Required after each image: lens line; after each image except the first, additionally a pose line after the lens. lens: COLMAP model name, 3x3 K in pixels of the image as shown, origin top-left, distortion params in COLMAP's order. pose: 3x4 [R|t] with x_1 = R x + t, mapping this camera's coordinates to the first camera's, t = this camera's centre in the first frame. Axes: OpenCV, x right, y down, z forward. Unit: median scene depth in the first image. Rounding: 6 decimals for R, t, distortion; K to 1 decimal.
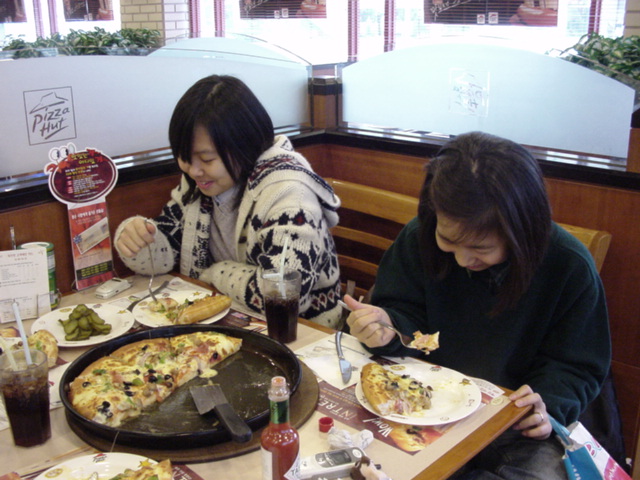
lens RADIAL K [[748.5, 0, 317.1], [0, 748.5, 254.2], [0, 0, 1]] dist [-0.230245, 0.314478]
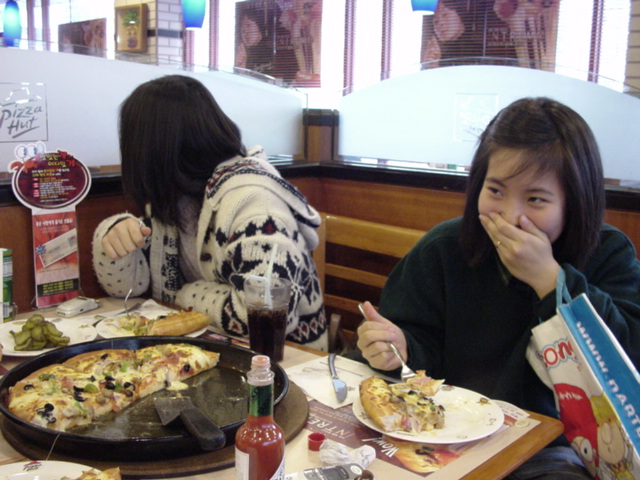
lens RADIAL K [[748.5, 0, 317.1], [0, 748.5, 254.2], [0, 0, 1]] dist [-0.230245, 0.314478]
pose [[0.999446, 0.029247, 0.015863, -0.004947], [-0.027064, 0.991950, -0.123701, 0.090884], [-0.019354, 0.123203, 0.992193, 0.120292]]
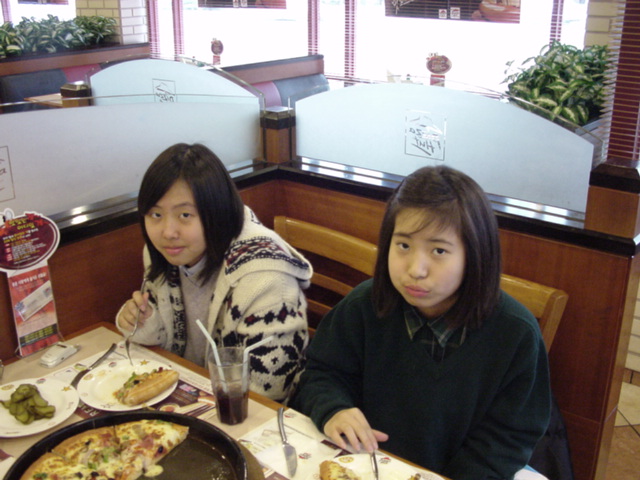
lens RADIAL K [[748.5, 0, 317.1], [0, 748.5, 254.2], [0, 0, 1]] dist [-0.230245, 0.314478]
pose [[0.998933, -0.012387, 0.044488, 0.024330], [0.010427, 0.998976, 0.044030, -0.134646], [-0.044988, -0.043519, 0.998039, 0.033610]]
